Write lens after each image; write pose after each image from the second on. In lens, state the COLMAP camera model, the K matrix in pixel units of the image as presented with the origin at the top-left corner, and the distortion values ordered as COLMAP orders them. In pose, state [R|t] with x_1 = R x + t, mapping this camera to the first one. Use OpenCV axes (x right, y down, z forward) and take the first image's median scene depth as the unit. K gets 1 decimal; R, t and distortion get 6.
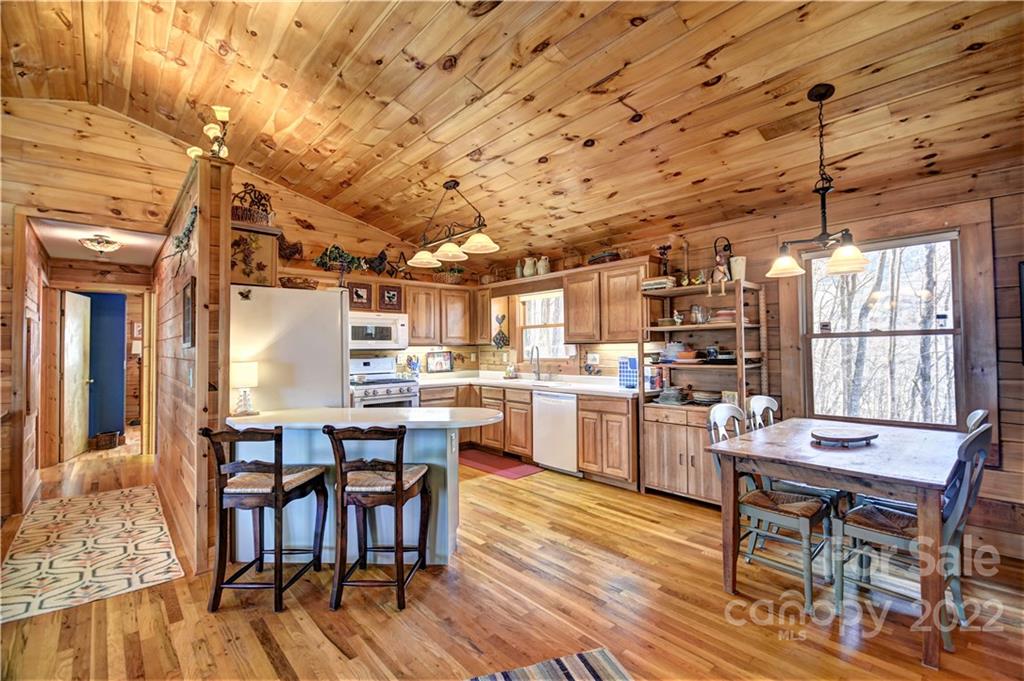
lens RADIAL K [[448.8, 0, 510.7], [0, 448.8, 336.7], [0, 0, 1]] dist [0.005662, -0.008748]
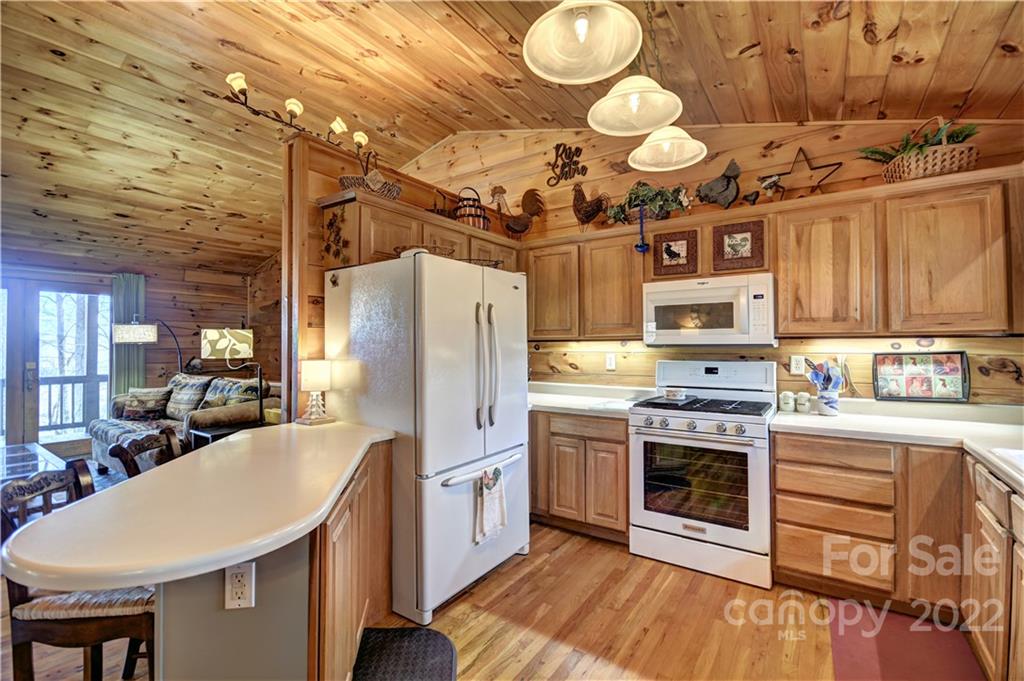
lens RADIAL K [[448.8, 0, 520.7], [0, 448.8, 337.9], [0, 0, 1]] dist [0.005662, -0.008748]
pose [[0.243392, -0.005601, -0.969912, 0.197405], [0.026300, 0.999654, 0.000828, 0.013895], [0.969571, -0.025711, 0.243455, 0.709340]]
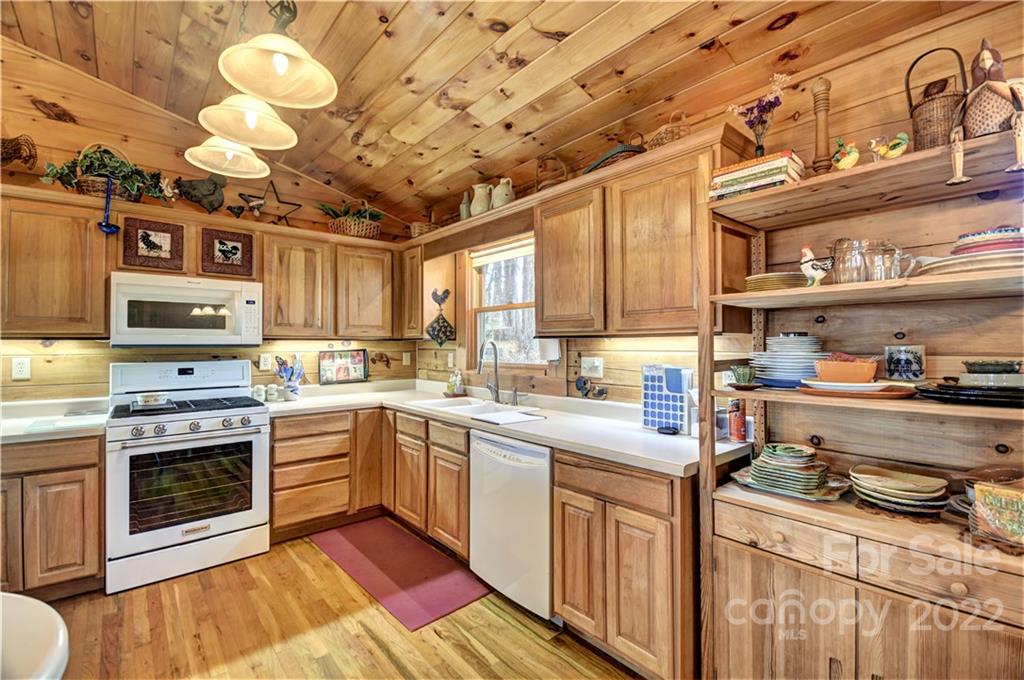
lens RADIAL K [[448.8, 0, 511.5], [0, 448.8, 337.4], [0, 0, 1]] dist [0.005662, -0.008748]
pose [[0.999789, 0.007491, -0.019114, 0.107120], [-0.007296, 0.999921, 0.010241, 0.011065], [0.019189, -0.010100, 0.999765, 0.508876]]
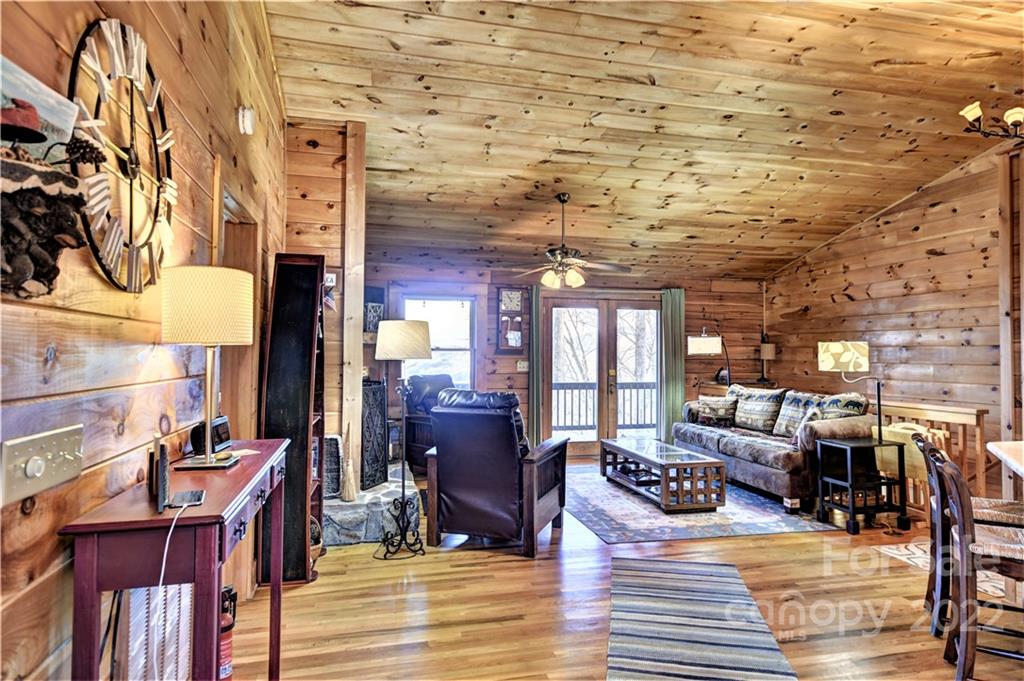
lens RADIAL K [[605.0, 0, 512.2], [0, 605.0, 336.3], [0, 0, 1]] dist [0.028221, 0.001225]
pose [[-0.463568, -0.016656, -0.885905, 0.512313], [0.024273, 0.999209, -0.031488, -0.004227], [0.885729, -0.036101, -0.462797, 0.393445]]
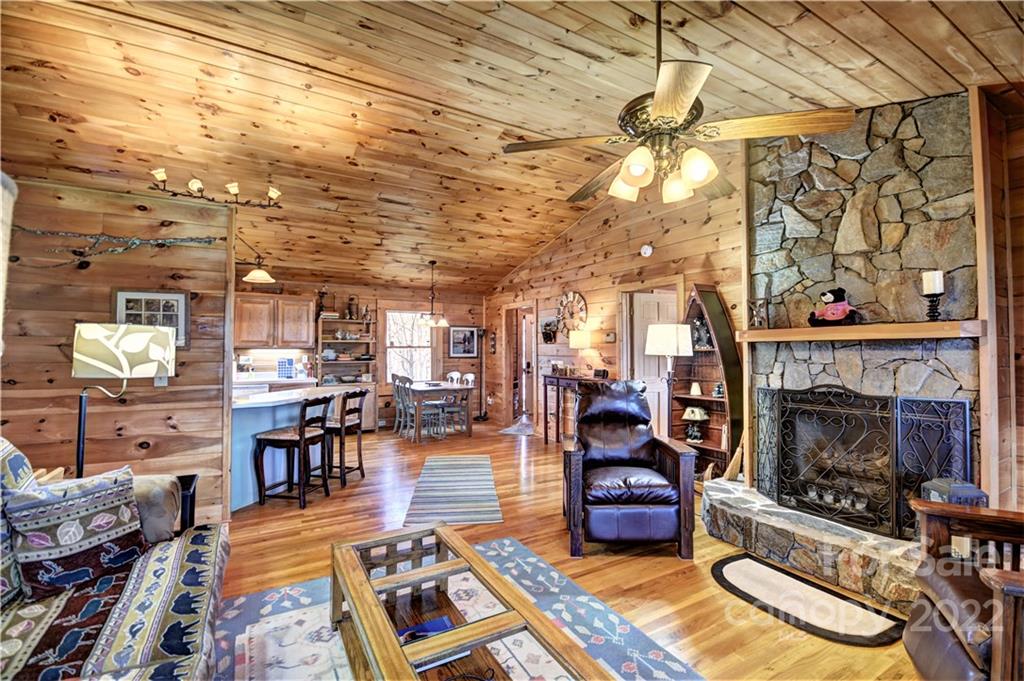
lens RADIAL K [[448.8, 0, 511.4], [0, 448.8, 339.9], [0, 0, 1]] dist [0.005662, -0.008748]
pose [[0.200473, 0.031011, 0.979208, -1.030415], [-0.030113, 0.999222, -0.025479, -0.000161], [-0.979236, -0.024379, 0.201251, -0.039078]]
